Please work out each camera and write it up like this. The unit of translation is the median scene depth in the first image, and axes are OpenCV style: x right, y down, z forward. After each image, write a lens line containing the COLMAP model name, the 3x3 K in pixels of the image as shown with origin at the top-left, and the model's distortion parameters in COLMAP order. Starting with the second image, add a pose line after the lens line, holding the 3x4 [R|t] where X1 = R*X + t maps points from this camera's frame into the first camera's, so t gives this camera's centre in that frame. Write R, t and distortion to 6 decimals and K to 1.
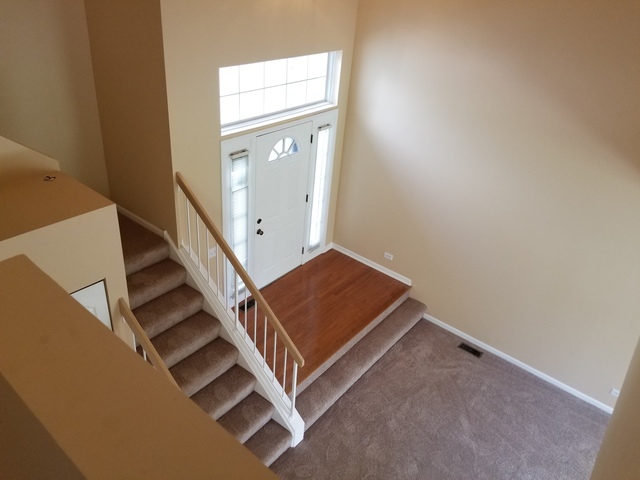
lens RADIAL K [[500.2, 0, 324.0], [0, 500.2, 235.2], [0, 0, 1]] dist [0.040009, -0.073724]
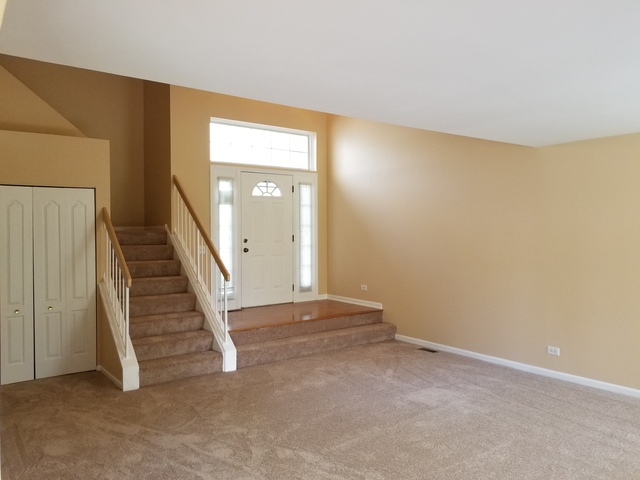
lens RADIAL K [[500.2, 0, 321.5], [0, 500.2, 225.4], [0, 0, 1]] dist [0.040009, -0.073724]
pose [[0.964634, -0.085742, -0.249259, 0.406501], [-0.049961, 0.869004, -0.492277, 0.594635], [0.258816, 0.487320, 0.833986, -0.053920]]
